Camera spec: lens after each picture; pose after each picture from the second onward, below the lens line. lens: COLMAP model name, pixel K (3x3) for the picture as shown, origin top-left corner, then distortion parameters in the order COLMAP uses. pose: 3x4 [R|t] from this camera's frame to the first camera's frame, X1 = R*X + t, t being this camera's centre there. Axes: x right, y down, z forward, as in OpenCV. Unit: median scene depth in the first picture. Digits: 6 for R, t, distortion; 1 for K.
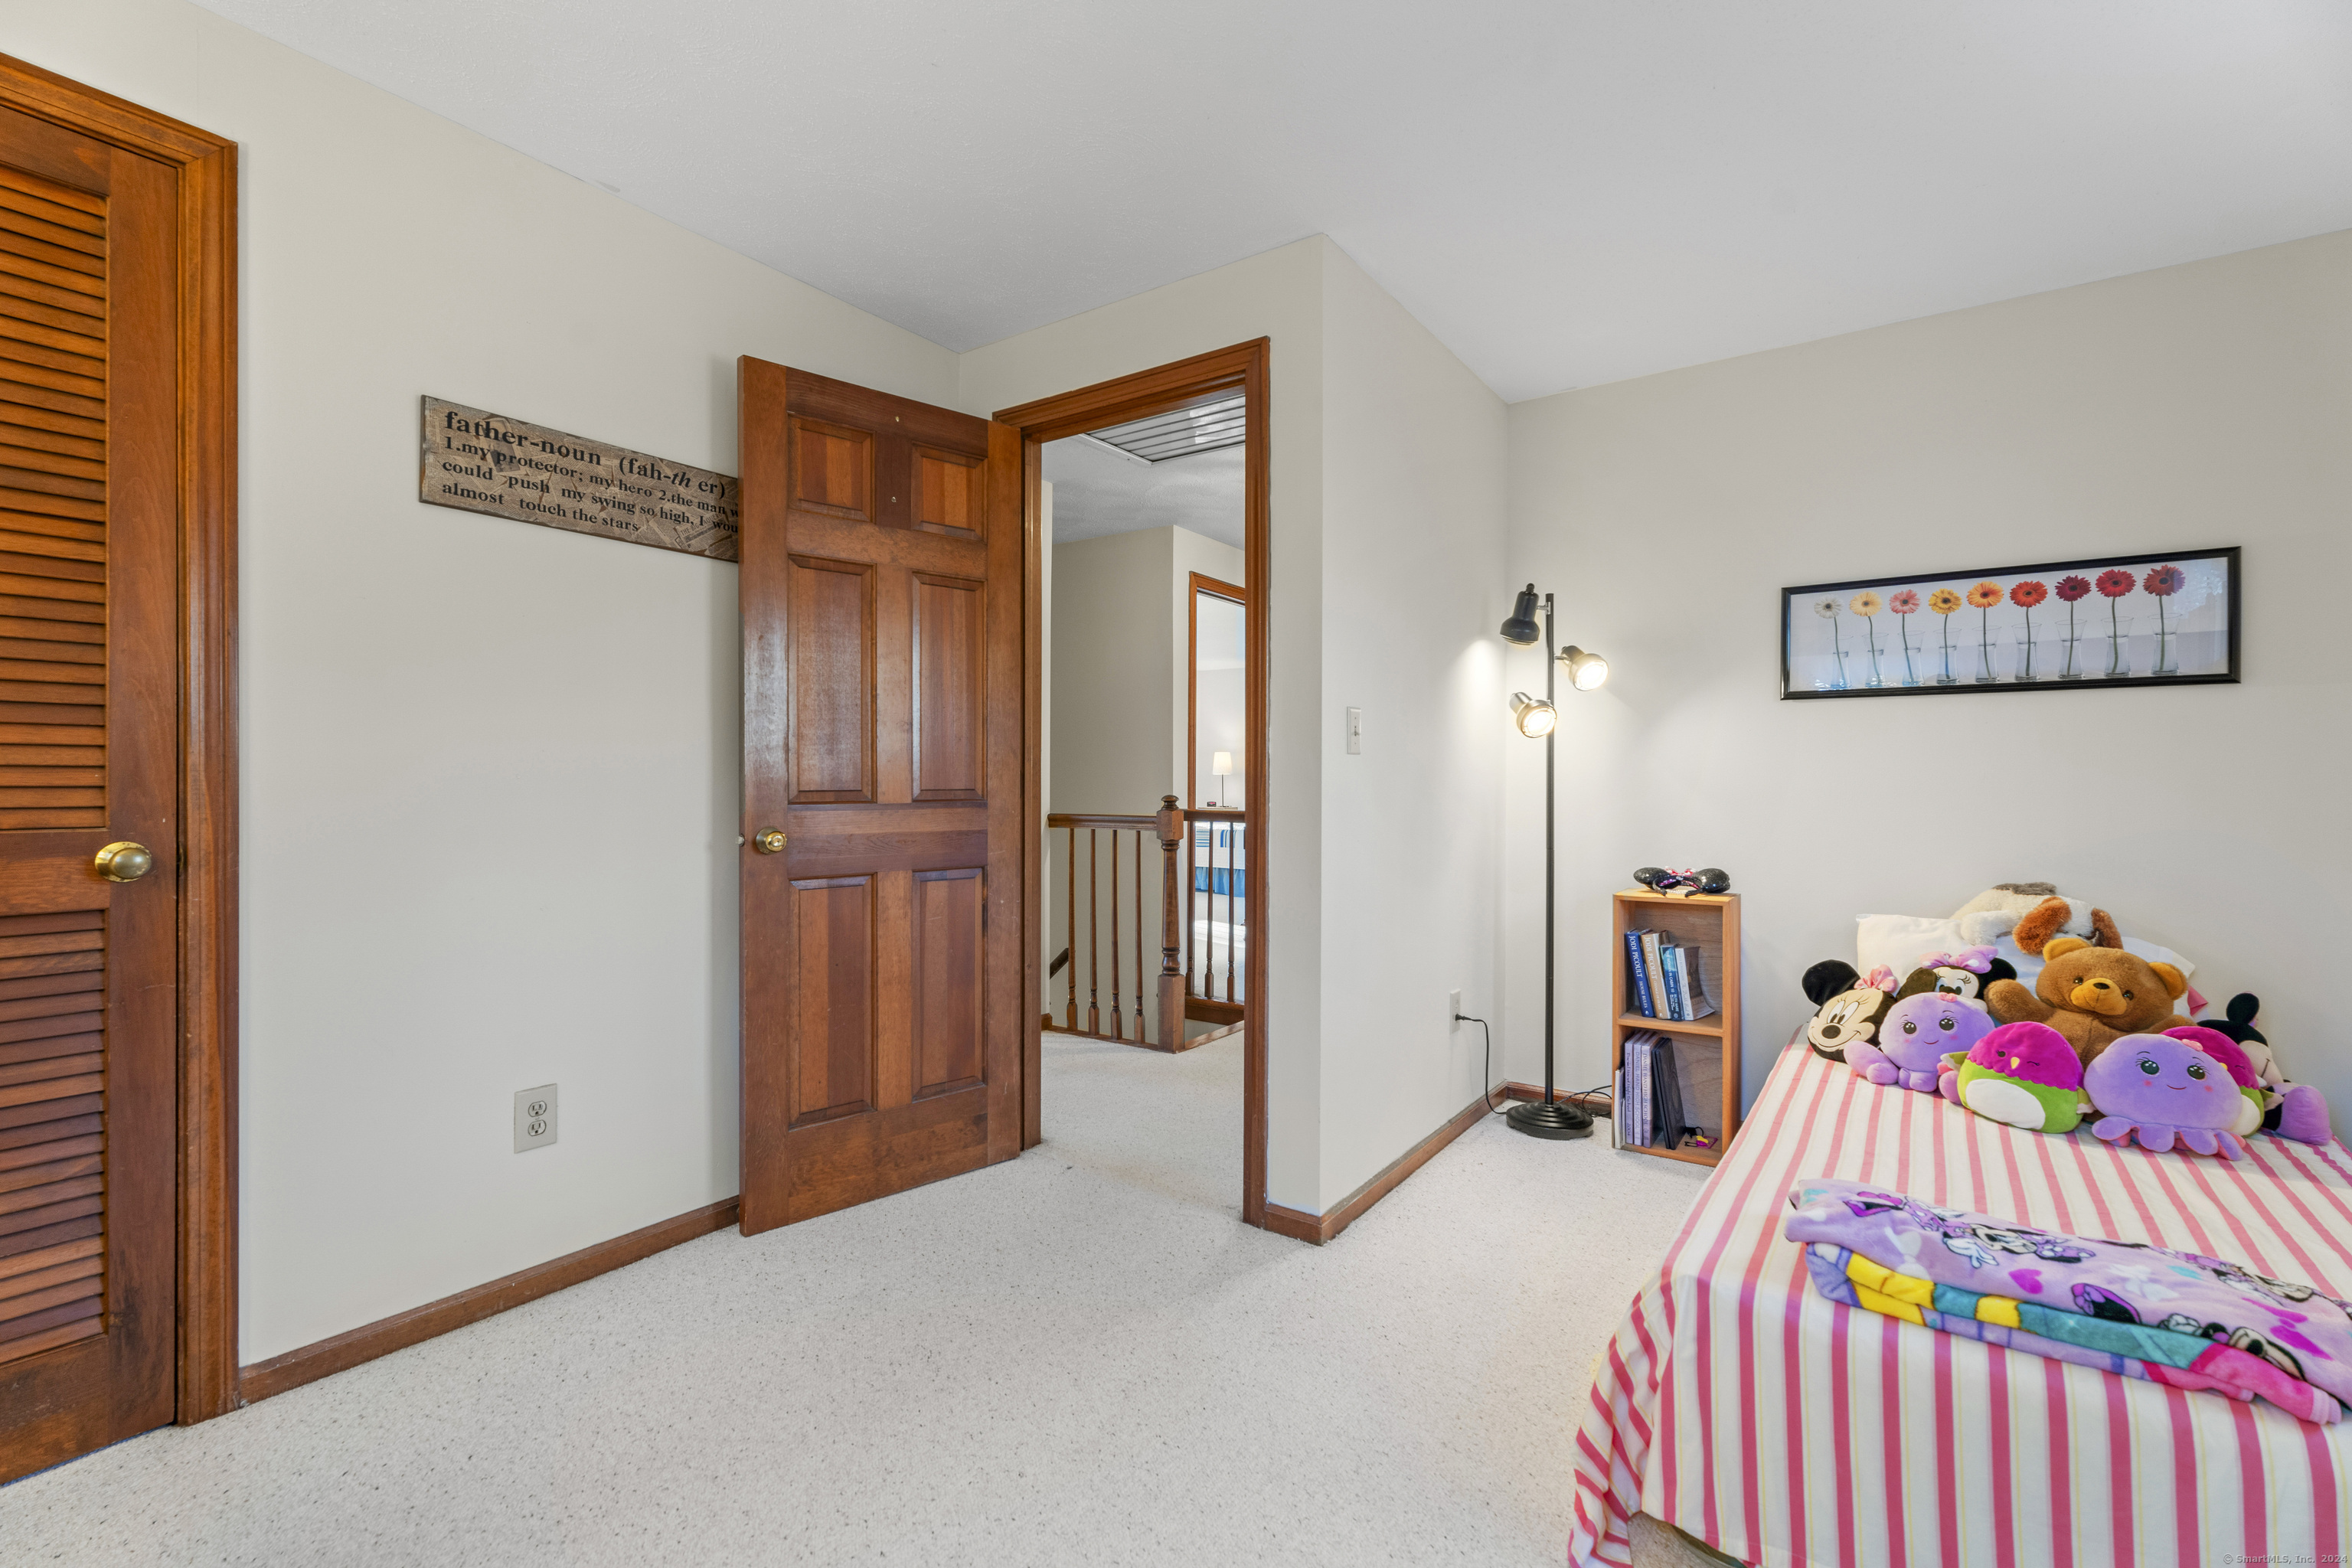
lens RADIAL K [[1049.1, 0, 1165.2], [0, 1049.1, 779.0], [0, 0, 1]] dist [0.006563, 0.001668]
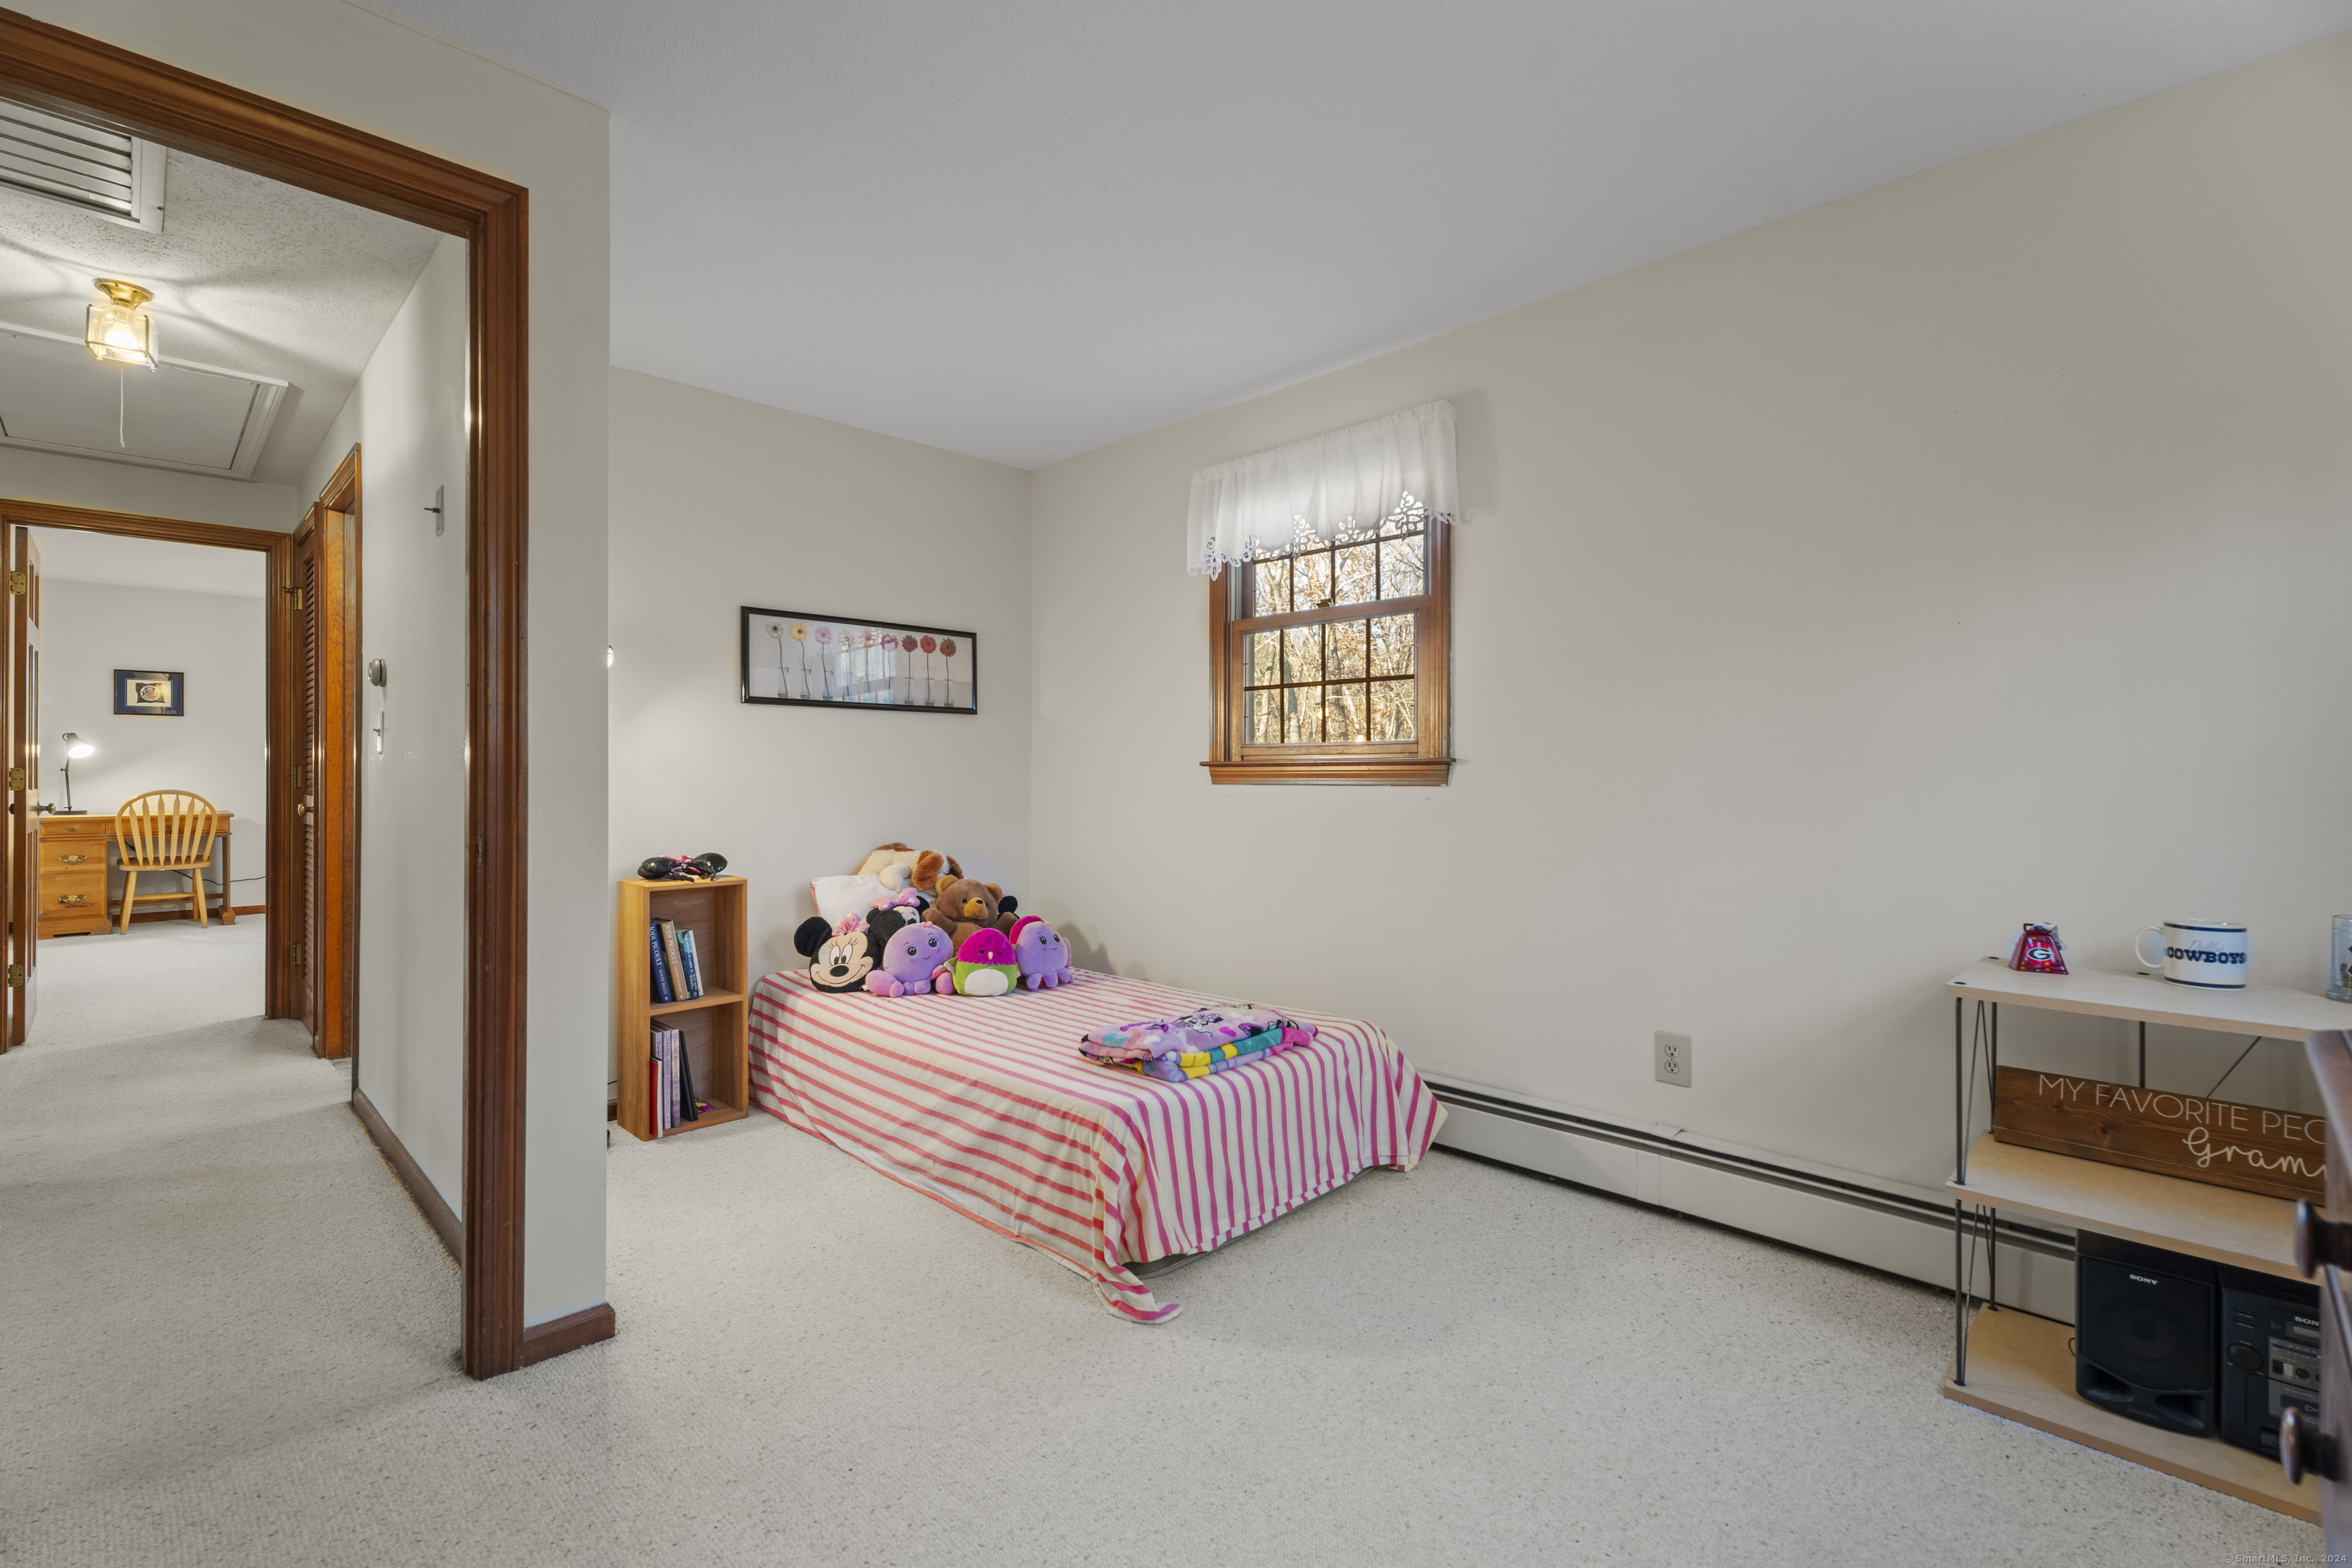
lens RADIAL K [[1049.1, 0, 1185.9], [0, 1049.1, 765.5], [0, 0, 1]] dist [0.006563, 0.001668]
pose [[0.160859, 0.005049, 0.986965, -0.544497], [-0.003063, 0.999985, -0.004617, -0.002622], [-0.986973, -0.002280, 0.160872, 0.382217]]
